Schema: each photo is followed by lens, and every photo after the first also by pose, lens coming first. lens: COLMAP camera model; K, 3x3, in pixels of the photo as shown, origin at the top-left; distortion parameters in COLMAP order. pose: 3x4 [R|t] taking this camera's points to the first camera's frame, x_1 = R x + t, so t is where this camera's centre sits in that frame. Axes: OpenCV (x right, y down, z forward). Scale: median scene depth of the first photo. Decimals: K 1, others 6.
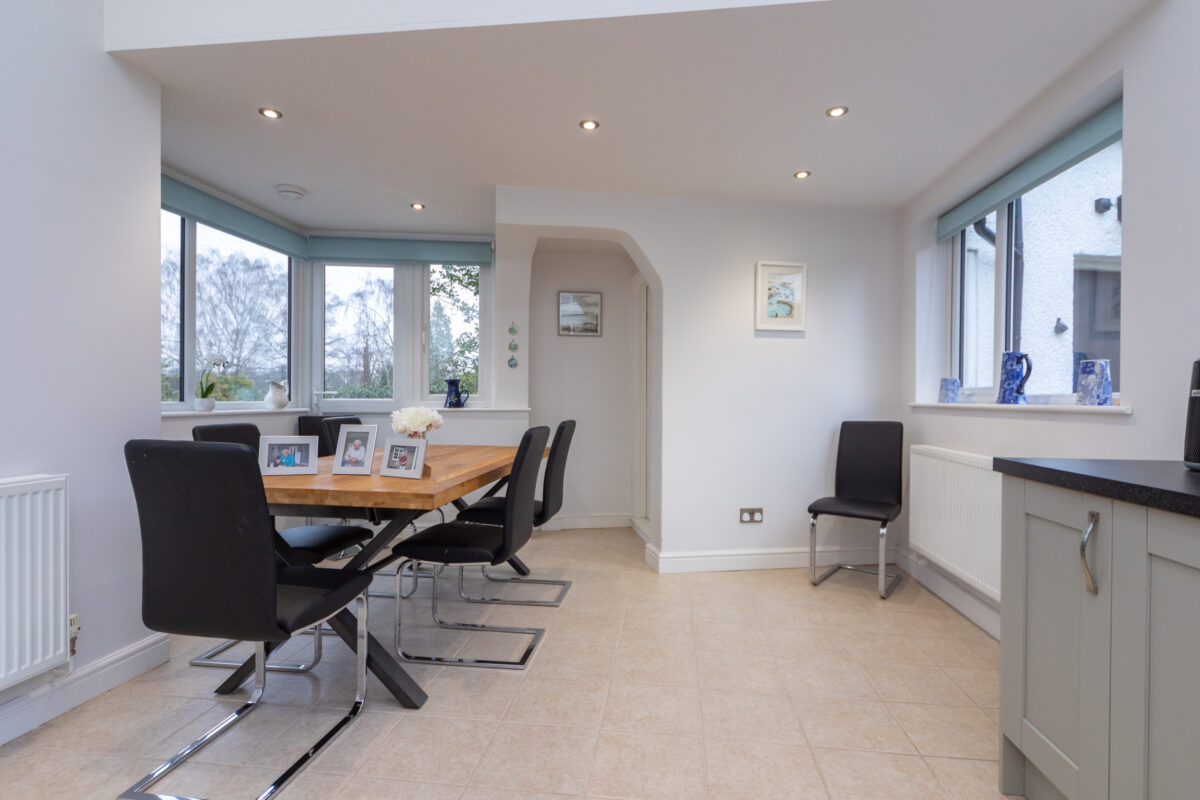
lens RADIAL K [[585.6, 0, 600.1], [0, 585.6, 402.6], [0, 0, 1]] dist [0.000196, -0.000092]
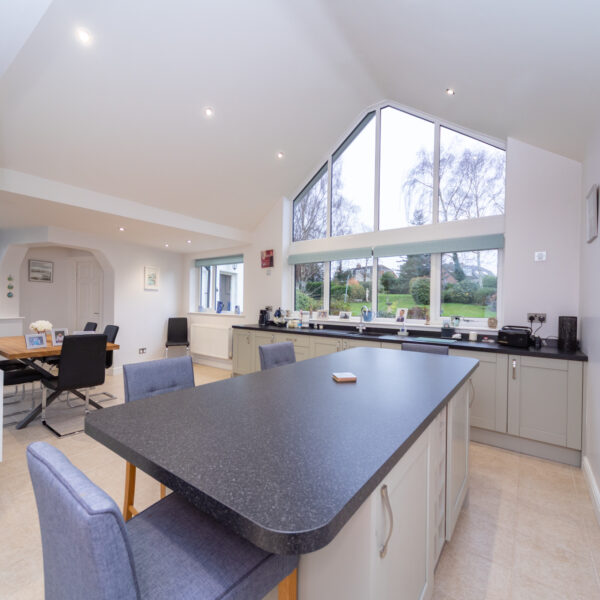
lens RADIAL K [[310.2, 0, 301.5], [0, 310.2, 301.6], [0, 0, 1]] dist [0.002343, 0.000505]
pose [[0.497537, 0.002724, 0.867439, -0.721020], [-0.006668, 0.999978, 0.000684, -0.065635], [-0.867417, -0.006124, 0.497544, -0.497423]]
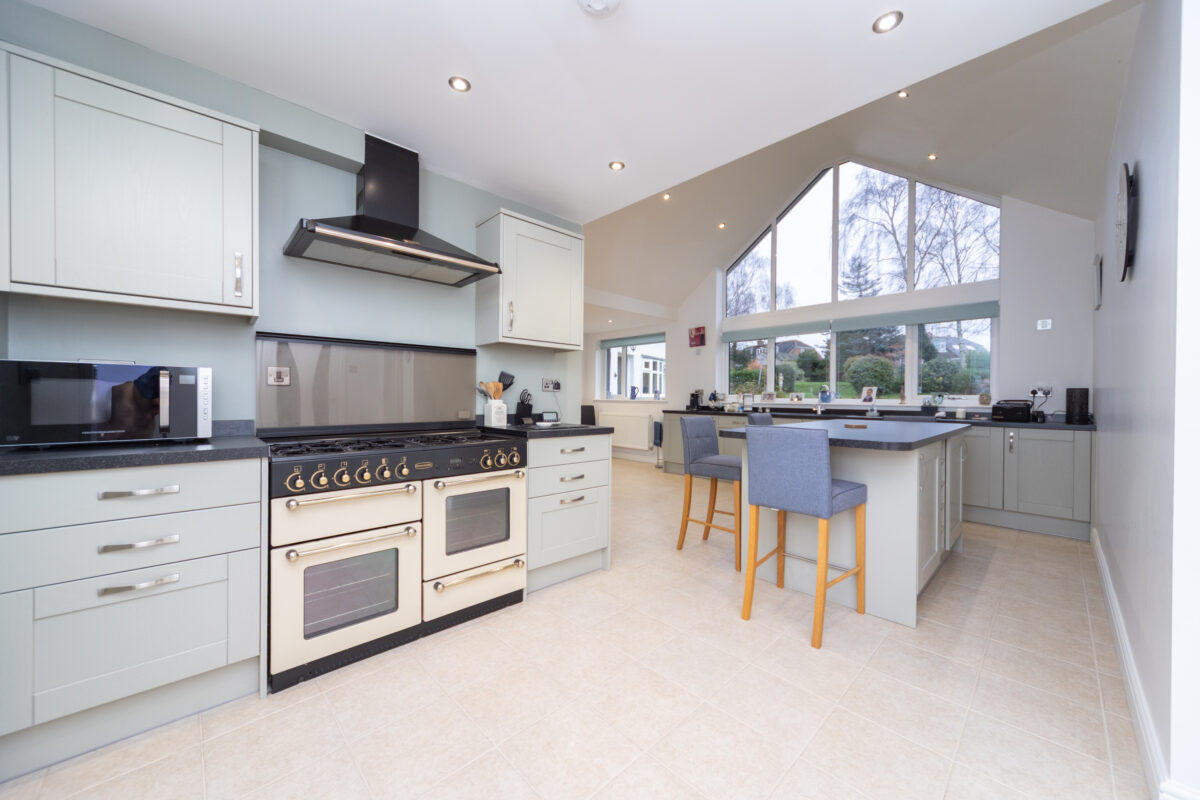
lens RADIAL K [[430.9, 0, 596.5], [0, 430.9, 396.7], [0, 0, 1]] dist [0.001586, 0.000130]
pose [[0.644147, -0.003576, 0.764894, -1.188216], [0.001464, 0.999993, 0.003443, -0.020246], [-0.764901, -0.001097, 0.644147, -0.479807]]
